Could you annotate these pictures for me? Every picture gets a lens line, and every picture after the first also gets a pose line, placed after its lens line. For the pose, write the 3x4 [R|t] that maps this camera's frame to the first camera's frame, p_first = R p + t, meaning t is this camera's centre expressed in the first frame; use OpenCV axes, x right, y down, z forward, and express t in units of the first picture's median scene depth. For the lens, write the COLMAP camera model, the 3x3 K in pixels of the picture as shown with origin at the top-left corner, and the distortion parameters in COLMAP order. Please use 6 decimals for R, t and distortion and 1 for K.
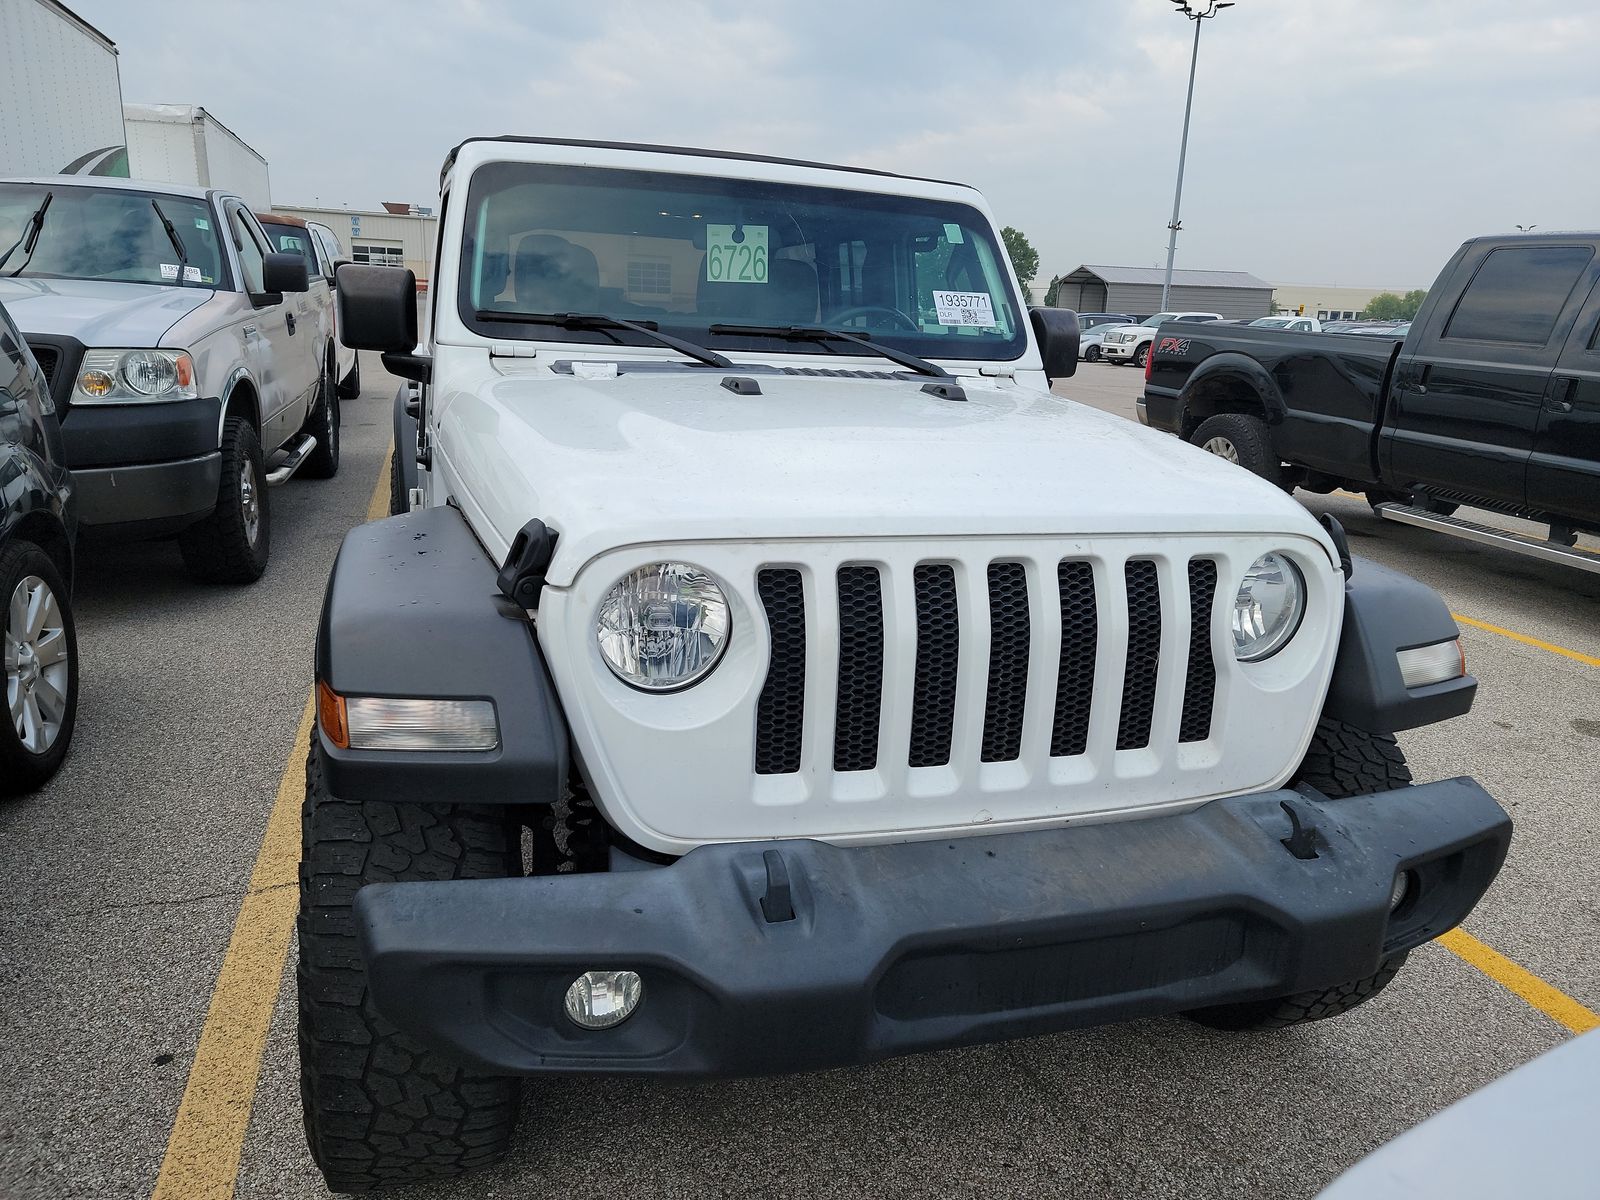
lens RADIAL K [[1163.3, 0, 800.0], [0, 1163.3, 600.0], [0, 0, 1]] dist [0.034675, -0.000182]
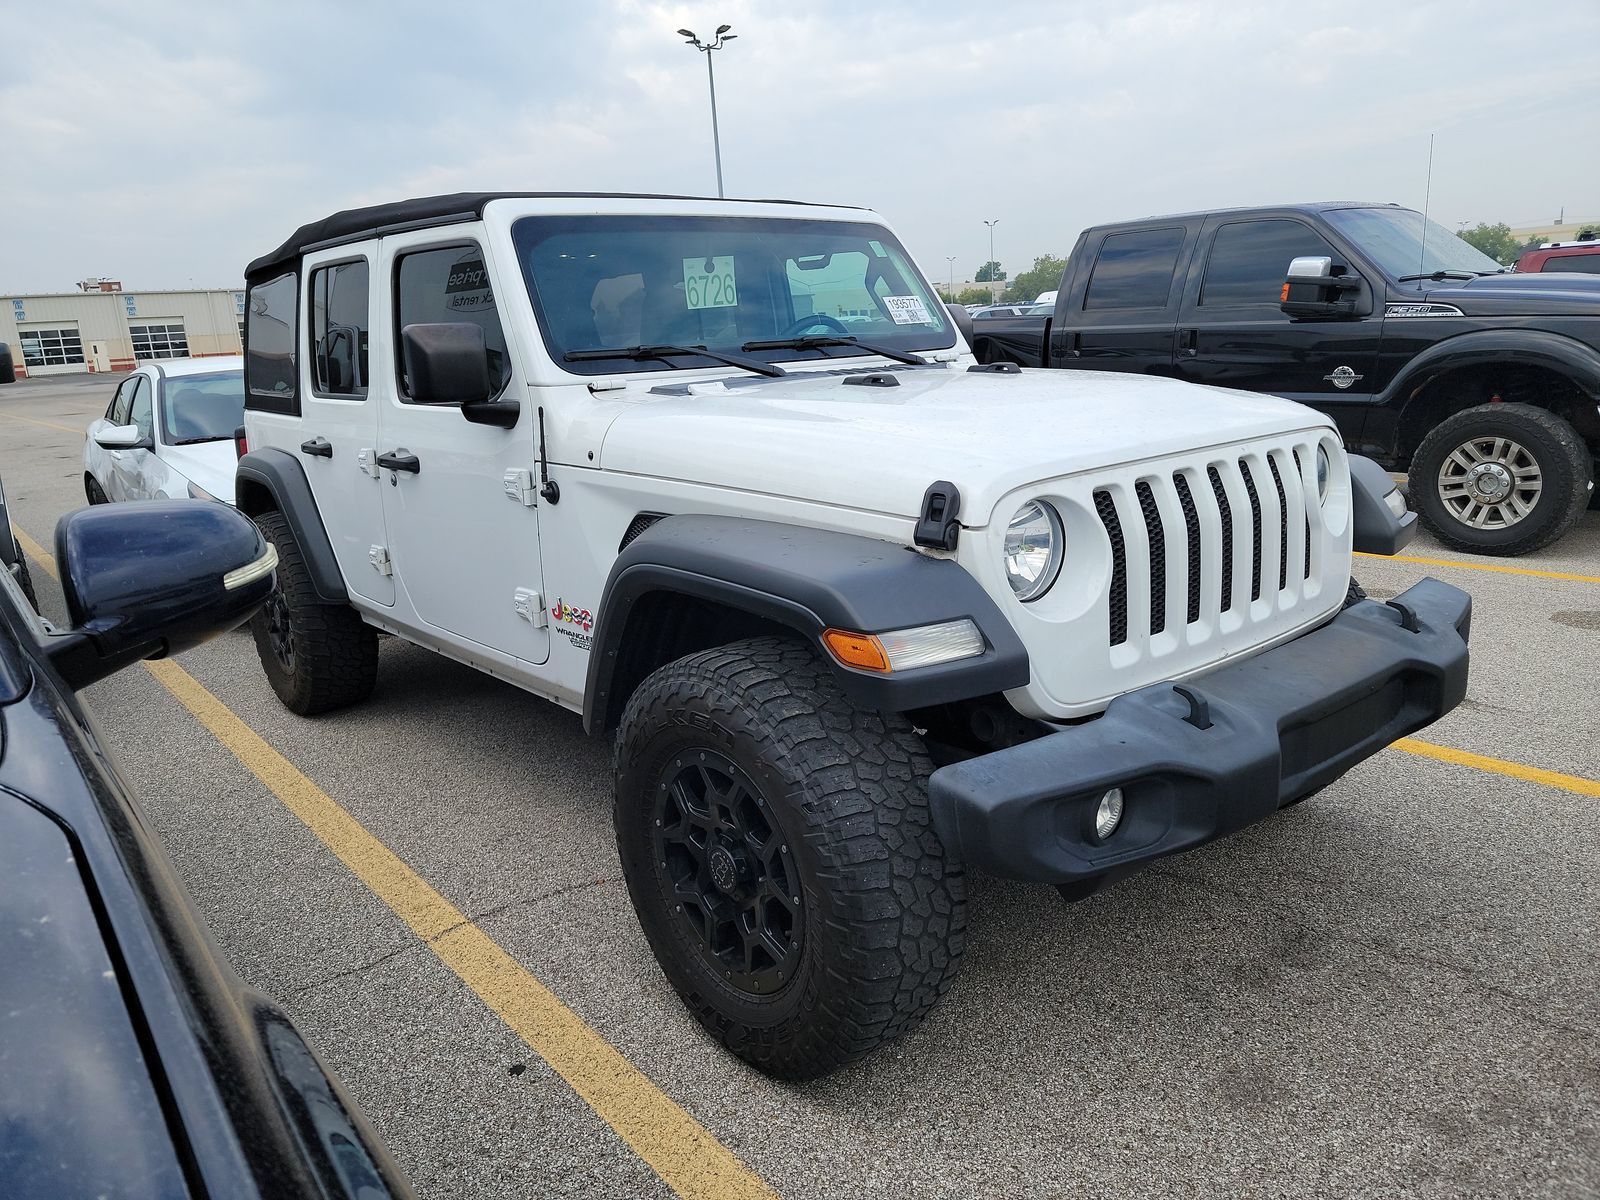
lens RADIAL K [[1178.2, 0, 800.0], [0, 1178.2, 600.0], [0, 0, 1]] dist [0.003552, -0.004238]
pose [[0.928168, -0.182649, 0.324258, -0.463623], [0.190538, 0.981651, 0.007543, 0.011828], [-0.319686, 0.054782, 0.945939, -0.093782]]
